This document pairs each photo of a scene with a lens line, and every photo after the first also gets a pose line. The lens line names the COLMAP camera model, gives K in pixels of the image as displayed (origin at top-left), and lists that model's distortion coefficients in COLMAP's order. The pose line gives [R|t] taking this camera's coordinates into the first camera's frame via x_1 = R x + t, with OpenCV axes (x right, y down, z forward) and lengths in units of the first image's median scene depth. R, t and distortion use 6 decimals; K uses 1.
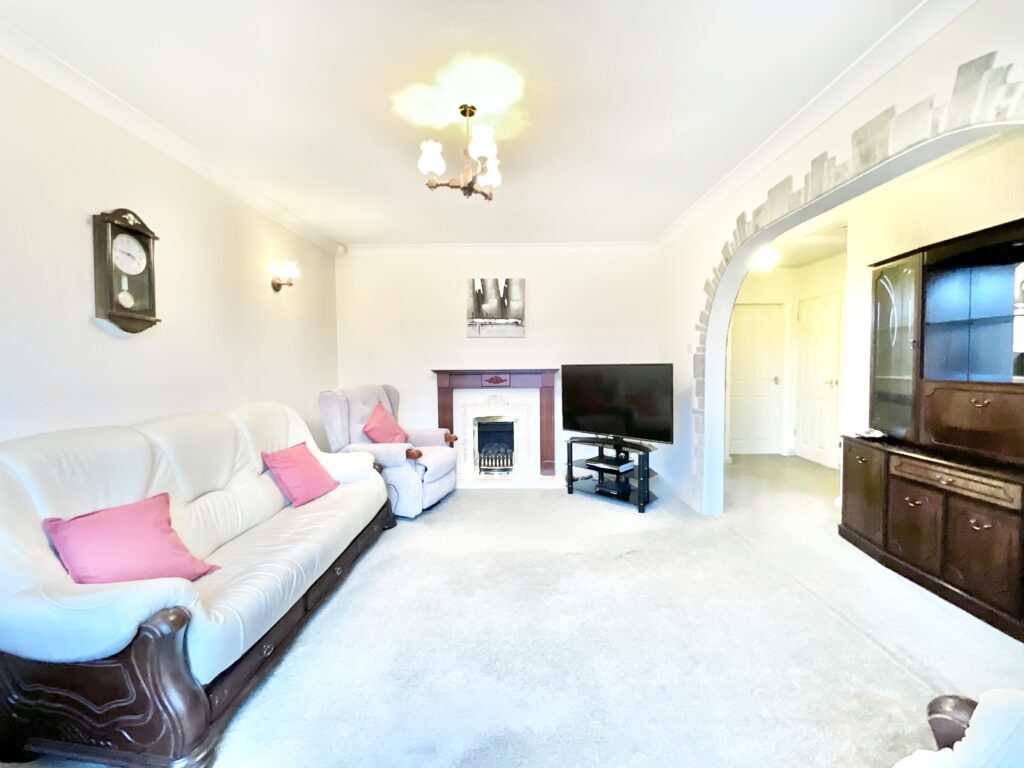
lens RADIAL K [[417.1, 0, 512.0], [0, 417.1, 384.0], [0, 0, 1]] dist [0.000328, 0.000331]
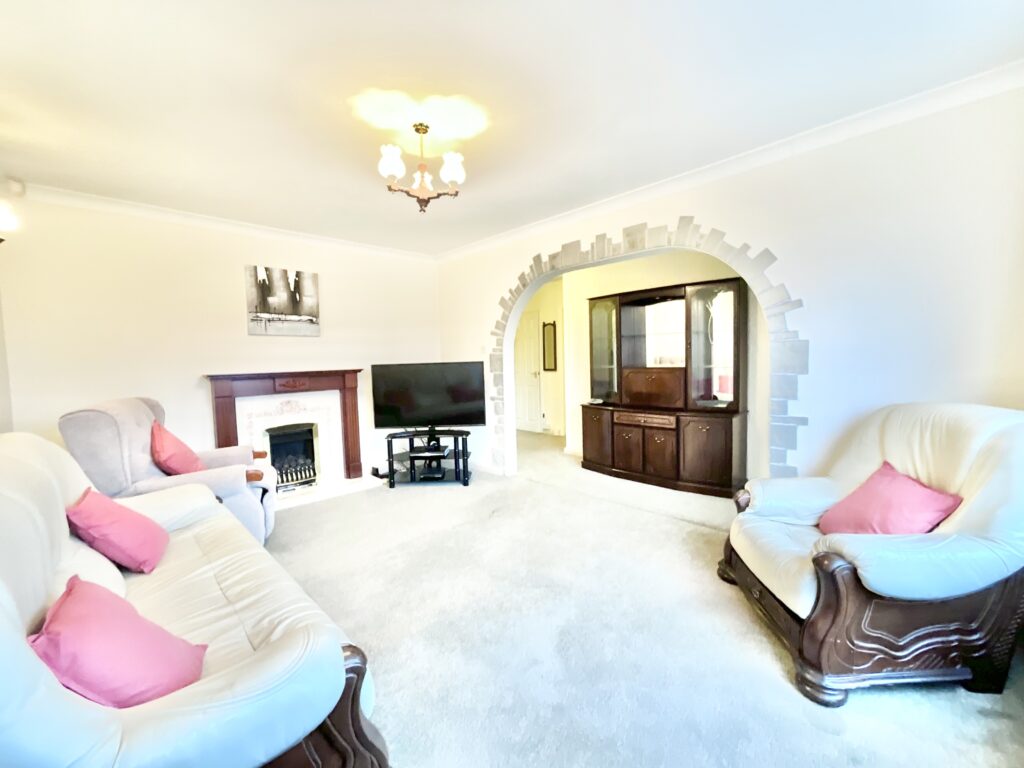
lens RADIAL K [[417.1, 0, 512.0], [0, 417.1, 384.0], [0, 0, 1]] dist [0.000328, 0.000331]
pose [[0.708792, -0.053802, 0.703363, -0.417426], [0.054529, 0.998283, 0.021410, -0.002851], [-0.703307, 0.023178, 0.710509, 0.046765]]
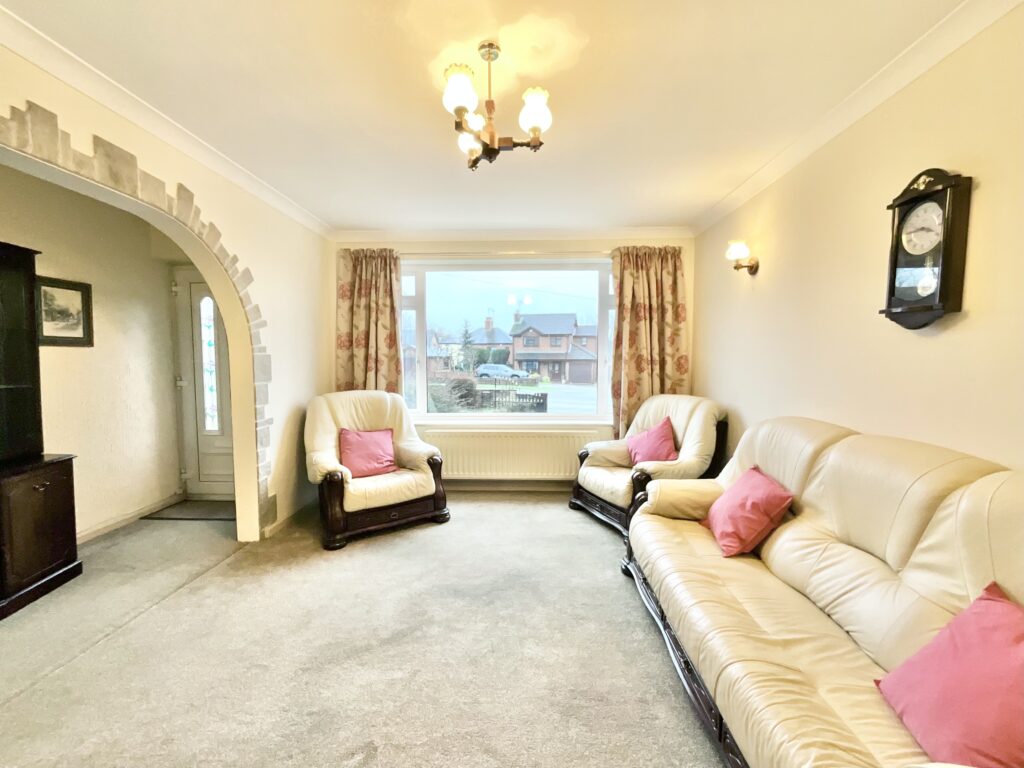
lens RADIAL K [[417.1, 0, 512.0], [0, 417.1, 384.0], [0, 0, 1]] dist [0.000328, 0.000331]
pose [[-0.999461, 0.004591, 0.032497, -0.096717], [0.008089, 0.994081, 0.108341, -0.063395], [-0.031807, 0.108545, -0.993583, 1.045327]]
